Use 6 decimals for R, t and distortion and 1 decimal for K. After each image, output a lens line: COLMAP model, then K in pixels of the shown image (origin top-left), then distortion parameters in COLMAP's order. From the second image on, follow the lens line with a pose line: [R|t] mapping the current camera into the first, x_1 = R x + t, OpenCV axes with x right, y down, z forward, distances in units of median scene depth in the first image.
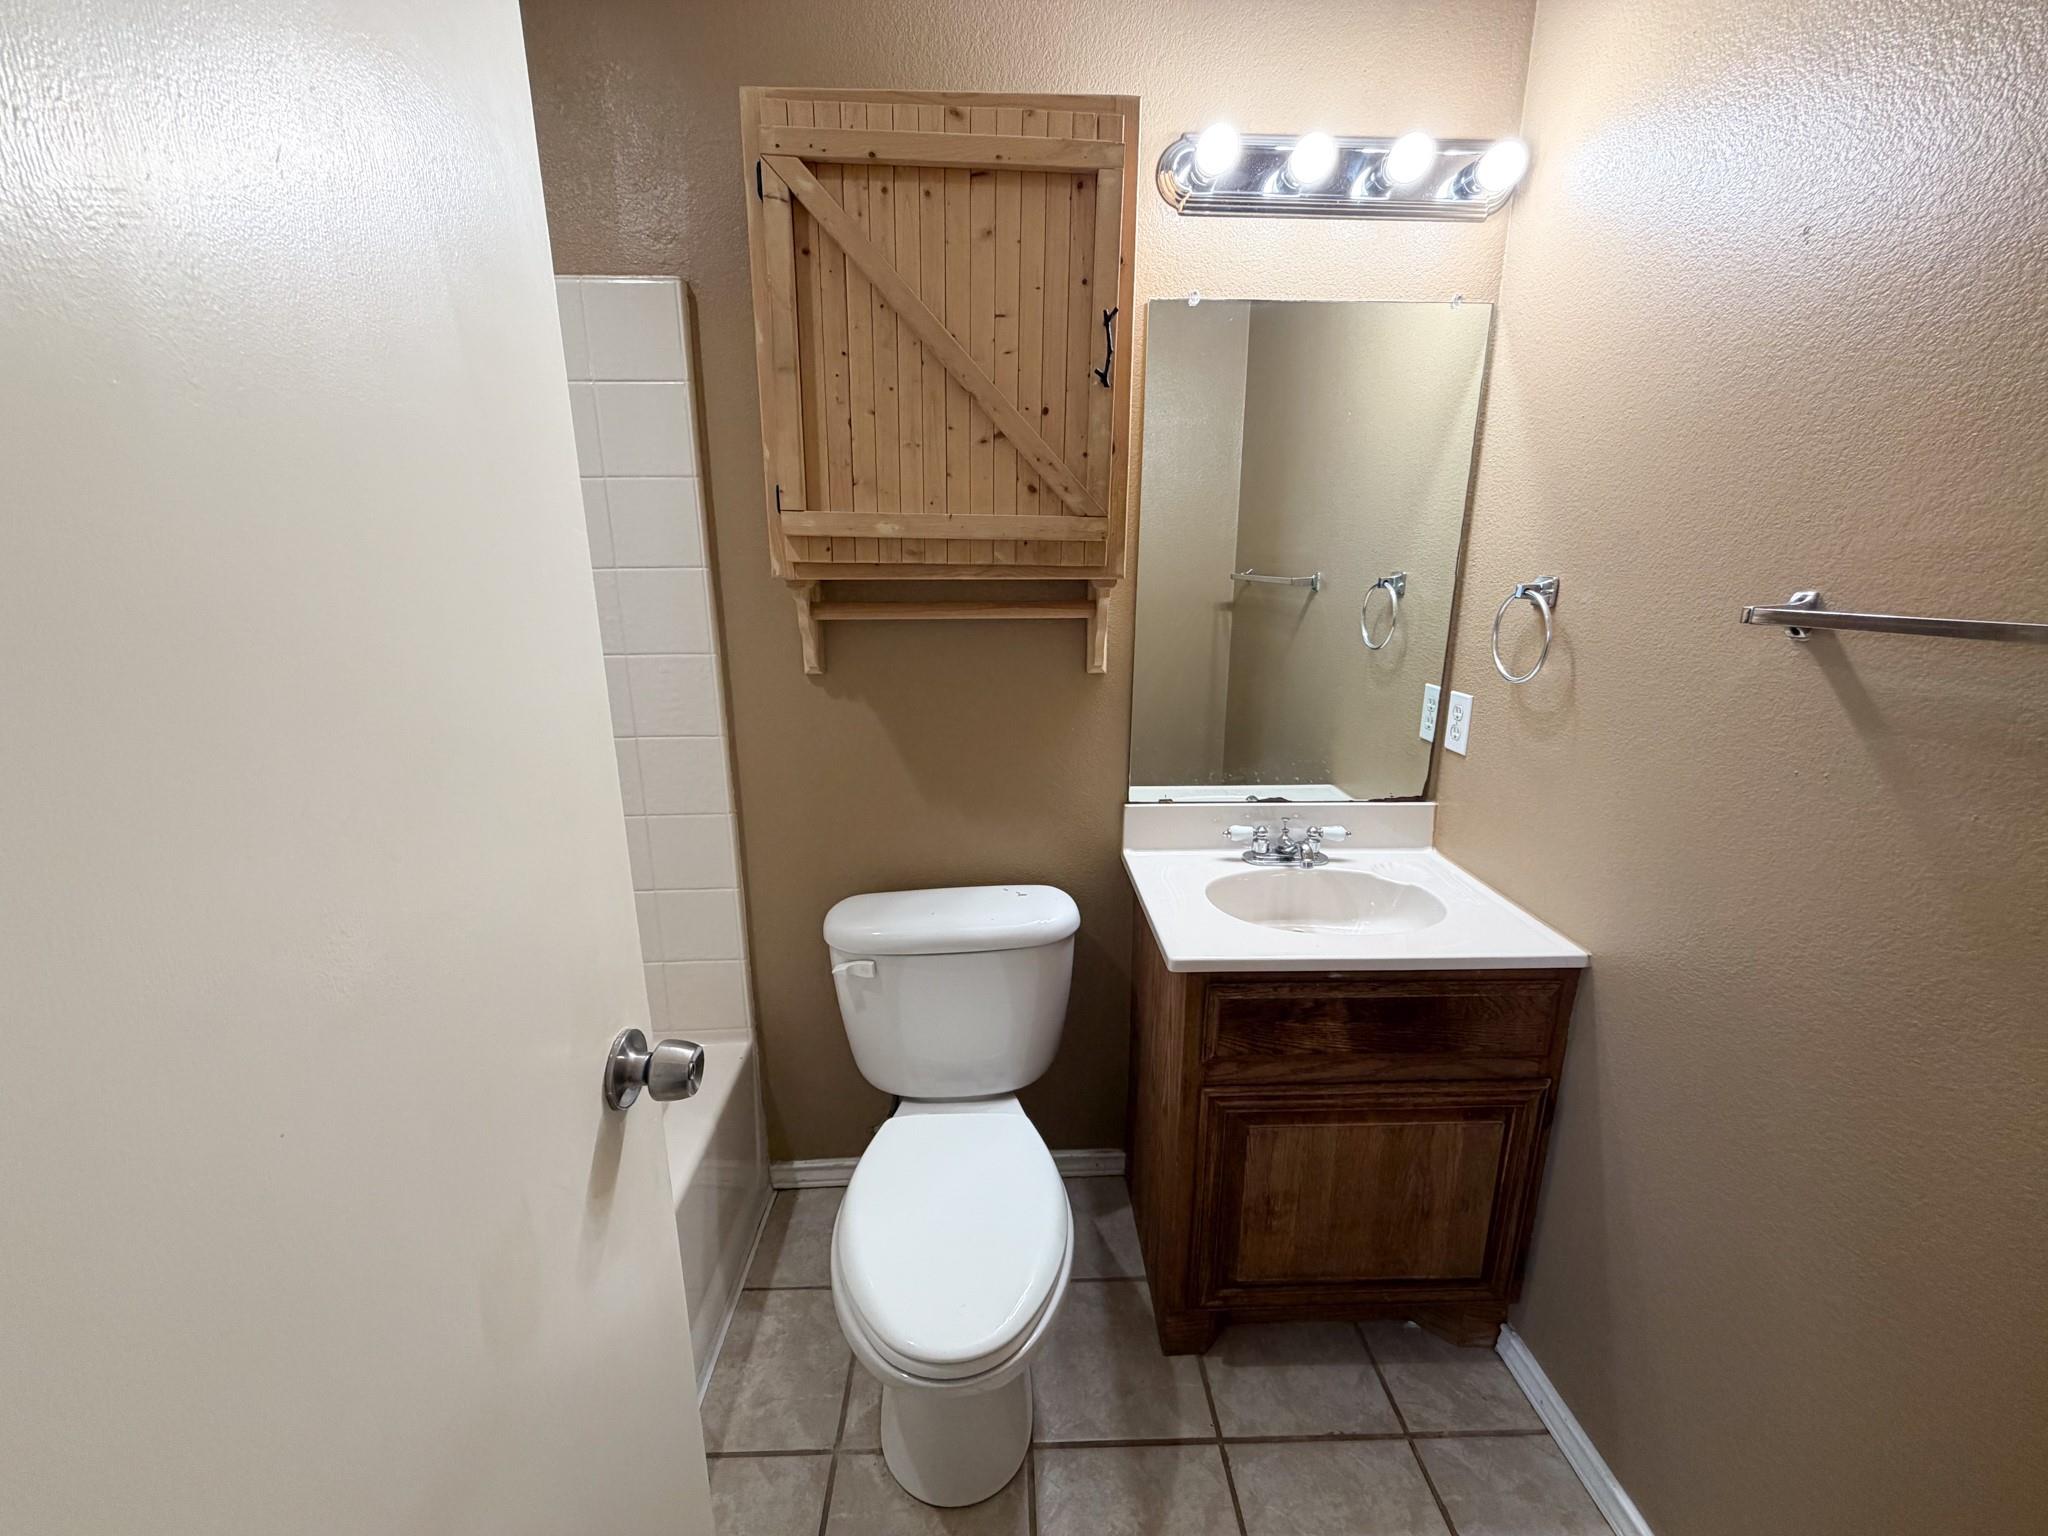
lens RADIAL K [[823.0, 0, 1013.1], [0, 823.0, 764.4], [0, 0, 1]] dist [-0.000798, 0.000019]
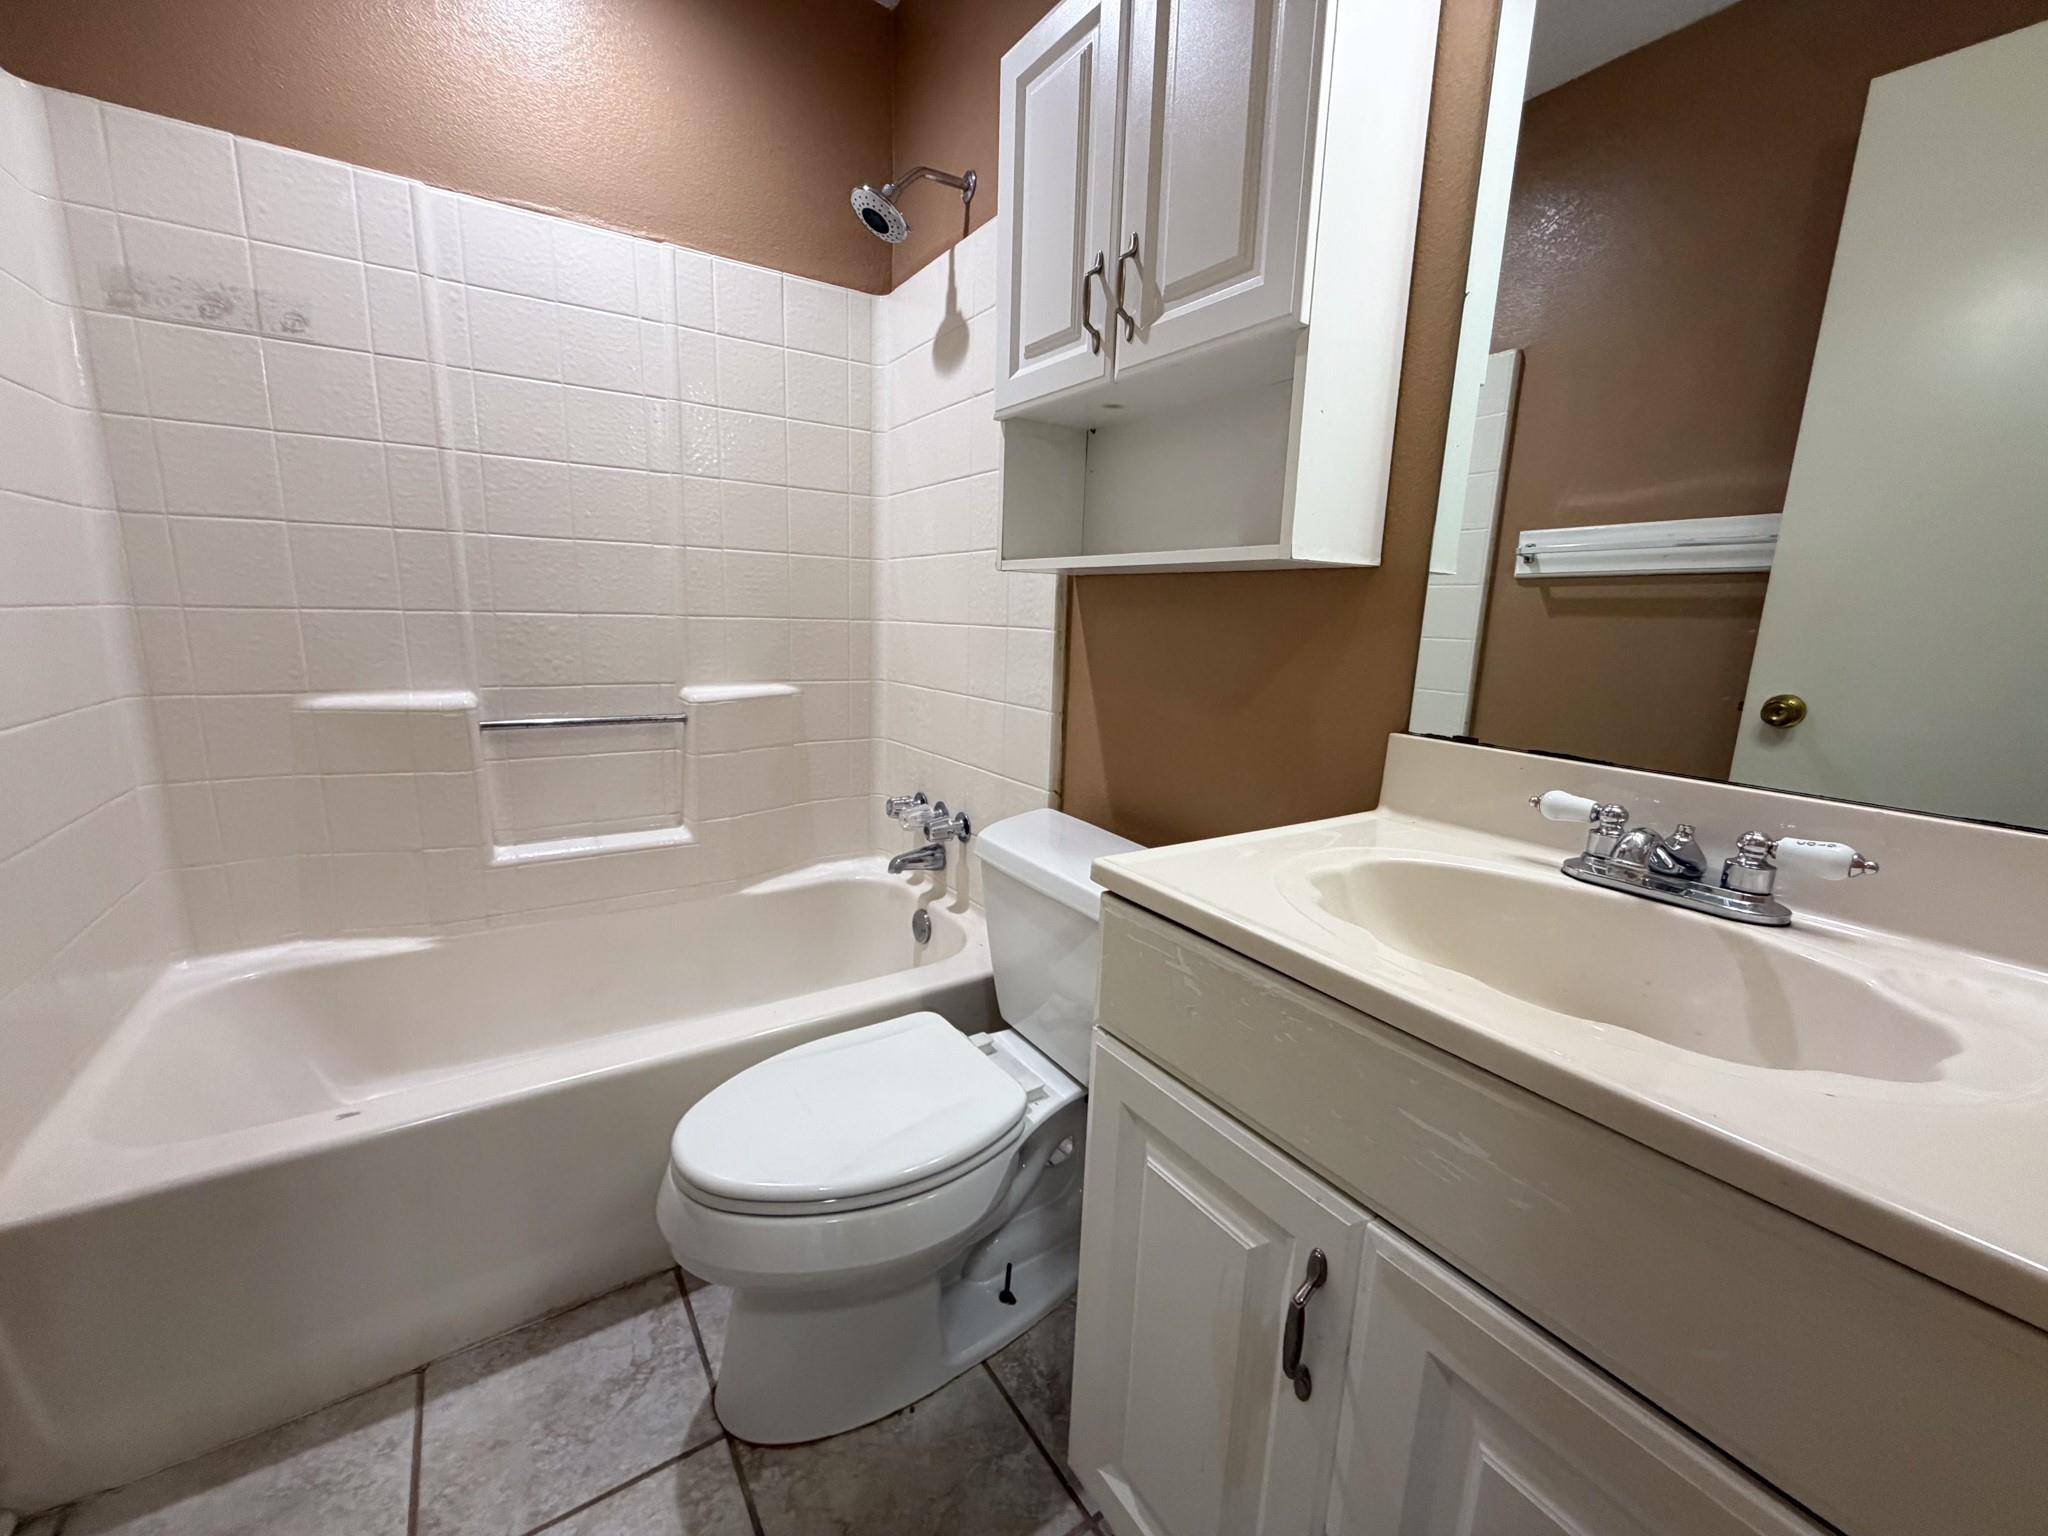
lens RADIAL K [[823.0, 0, 1021.3], [0, 823.0, 771.7], [0, 0, 1]] dist [-0.000798, 0.000019]
pose [[0.528689, 0.178281, -0.829882, 0.589656], [-0.243449, 0.968467, 0.052959, 0.133604], [0.813155, 0.174034, 0.555420, 0.520291]]
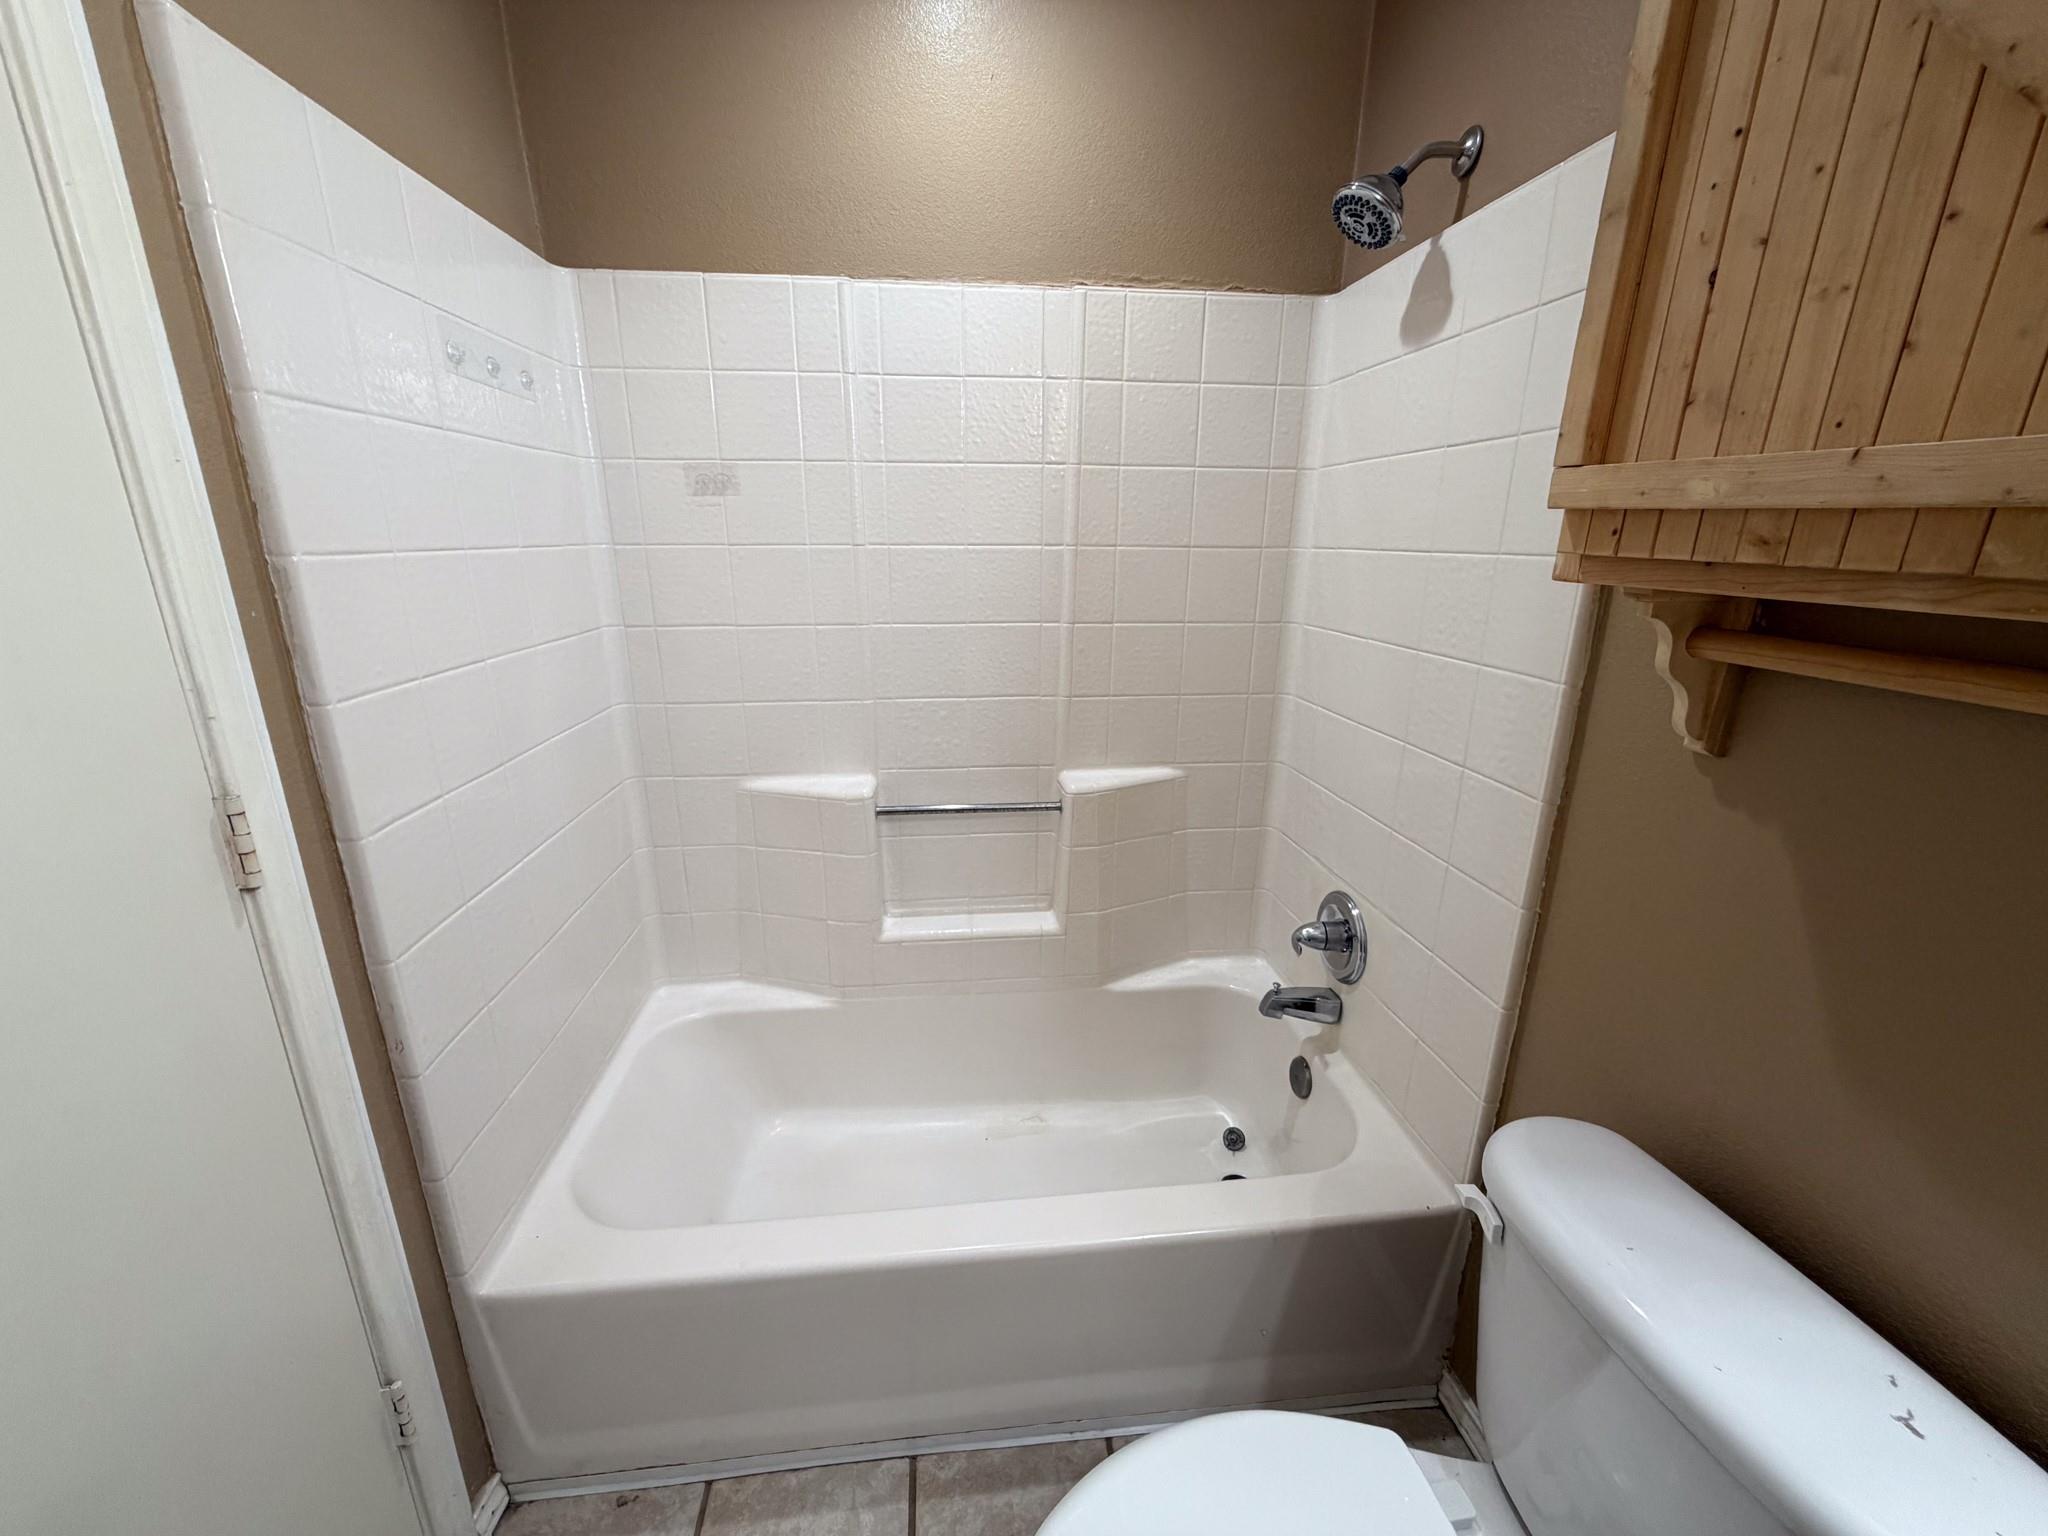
lens RADIAL K [[823.0, 0, 1026.5], [0, 823.0, 773.1], [0, 0, 1]] dist [-0.000798, 0.000019]
pose [[0.081133, 0.284298, -0.955297, 0.318039], [-0.257488, 0.931900, 0.255466, -0.146382], [0.962869, 0.225251, 0.148811, 0.560102]]
